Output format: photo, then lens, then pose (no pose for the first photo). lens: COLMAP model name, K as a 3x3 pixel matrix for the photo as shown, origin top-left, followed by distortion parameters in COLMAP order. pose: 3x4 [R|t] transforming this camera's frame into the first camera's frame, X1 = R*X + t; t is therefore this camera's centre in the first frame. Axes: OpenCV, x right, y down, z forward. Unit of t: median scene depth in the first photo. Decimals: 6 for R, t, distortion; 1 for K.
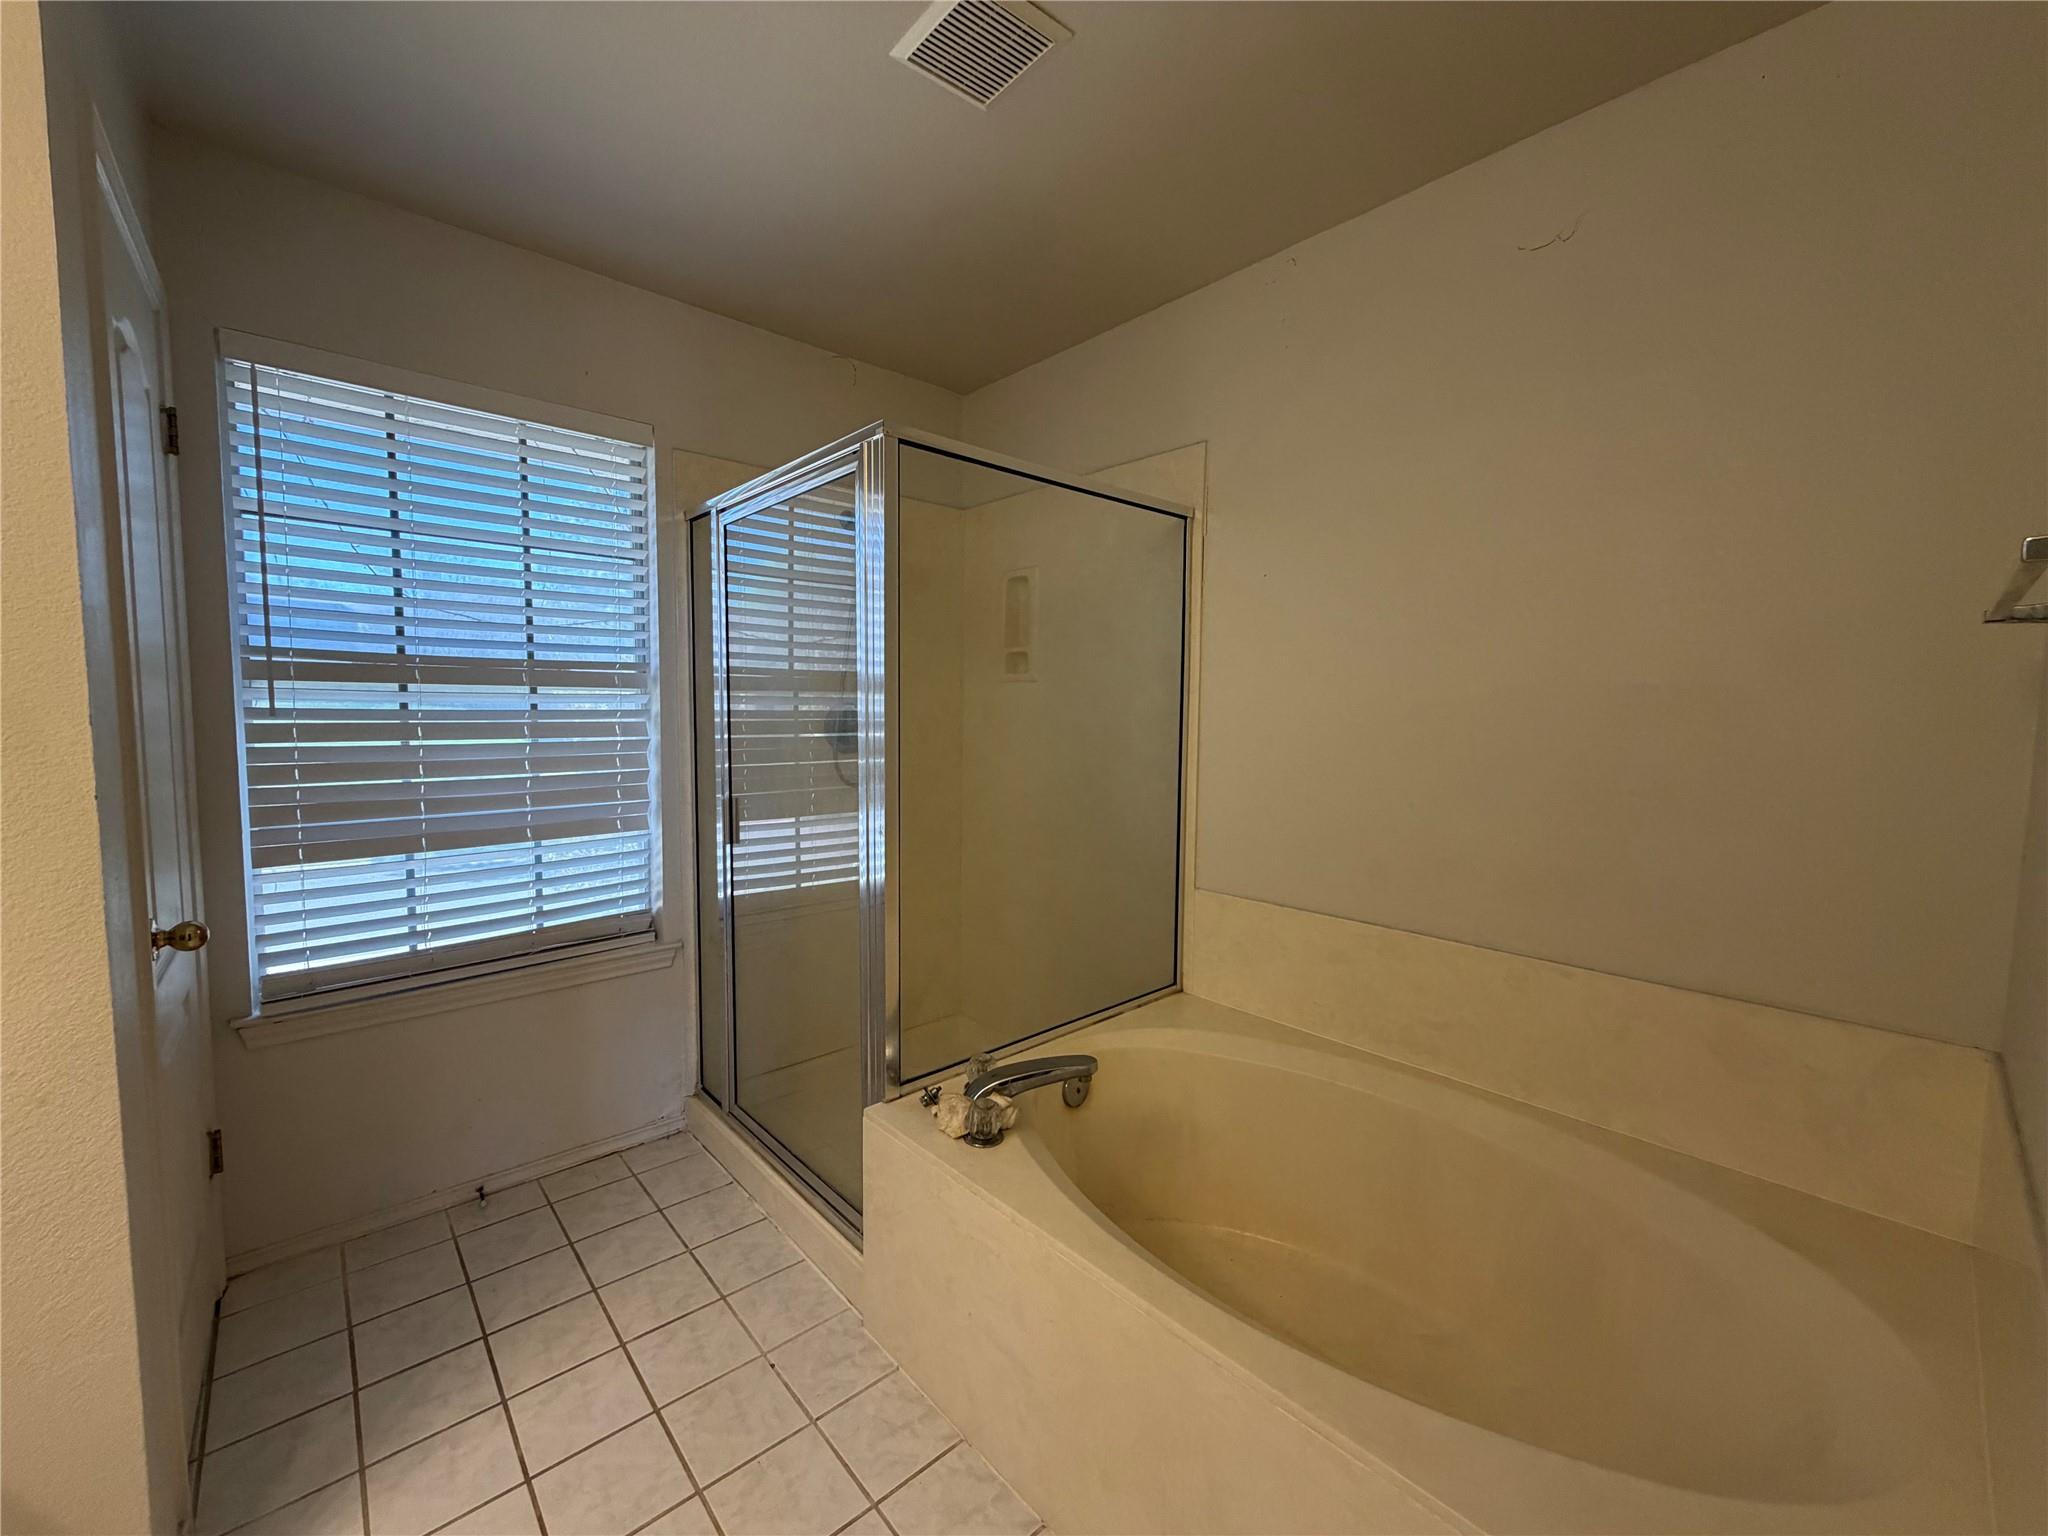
lens RADIAL K [[820.8, 0, 1018.5], [0, 820.8, 769.0], [0, 0, 1]] dist [0.000912, 0.000082]
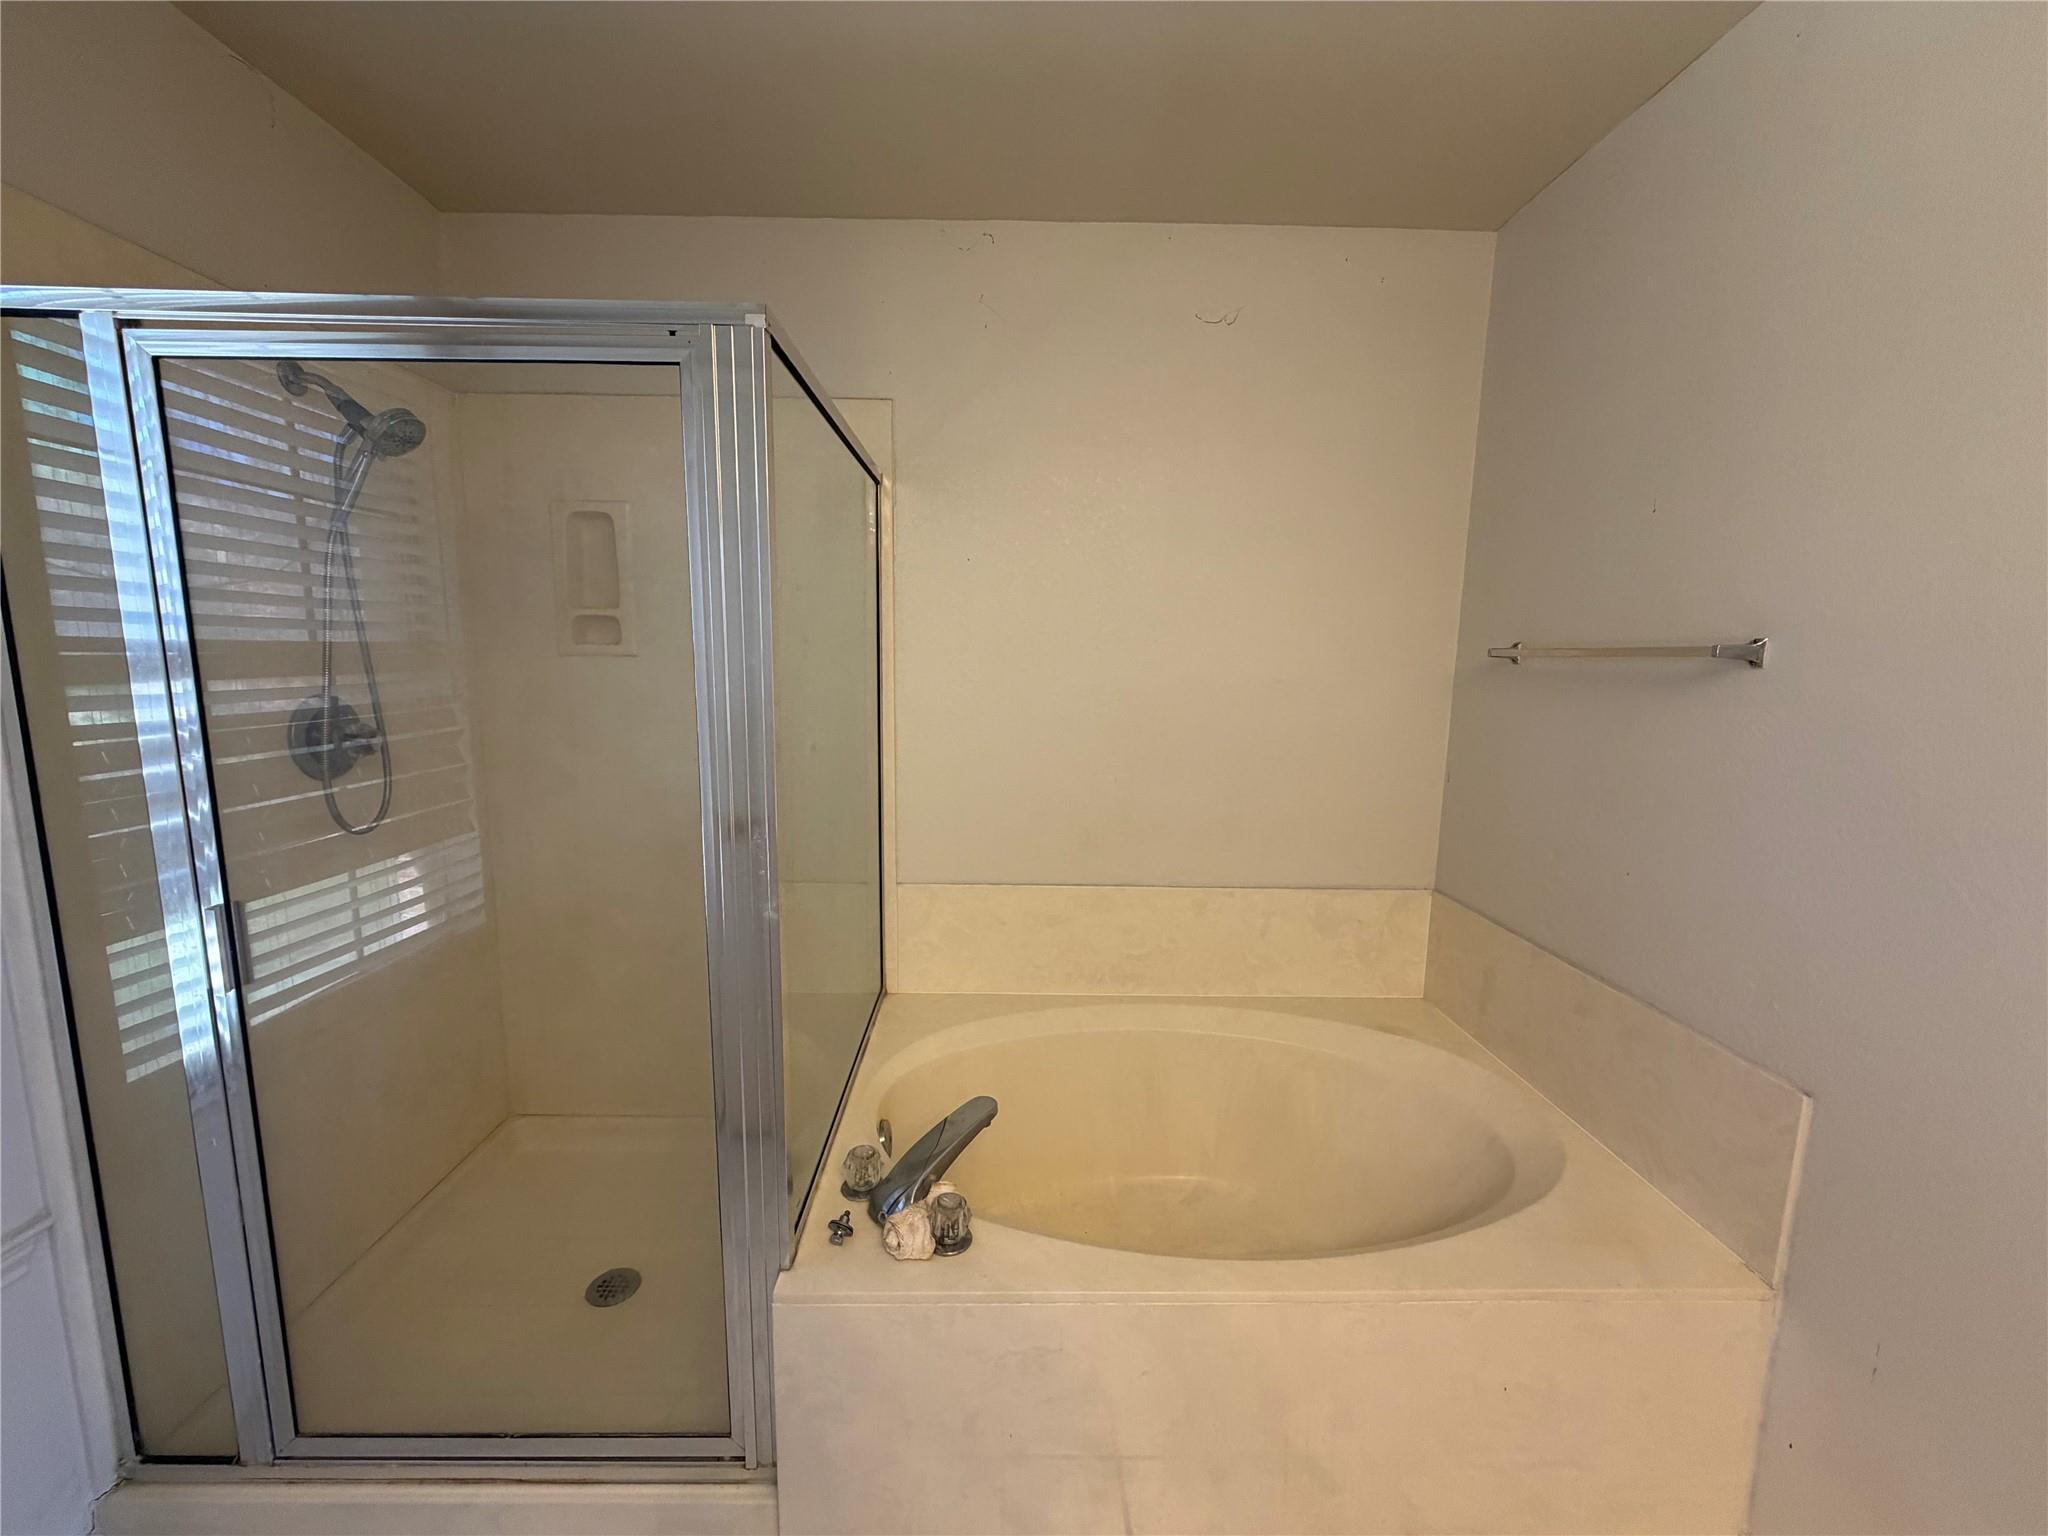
lens RADIAL K [[820.8, 0, 1019.7], [0, 820.8, 769.5], [0, 0, 1]] dist [0.000912, 0.000082]
pose [[0.653804, -0.106653, 0.749110, -0.465386], [0.048312, 0.993880, 0.099336, -0.088258], [-0.755120, -0.028755, 0.654955, 0.333623]]
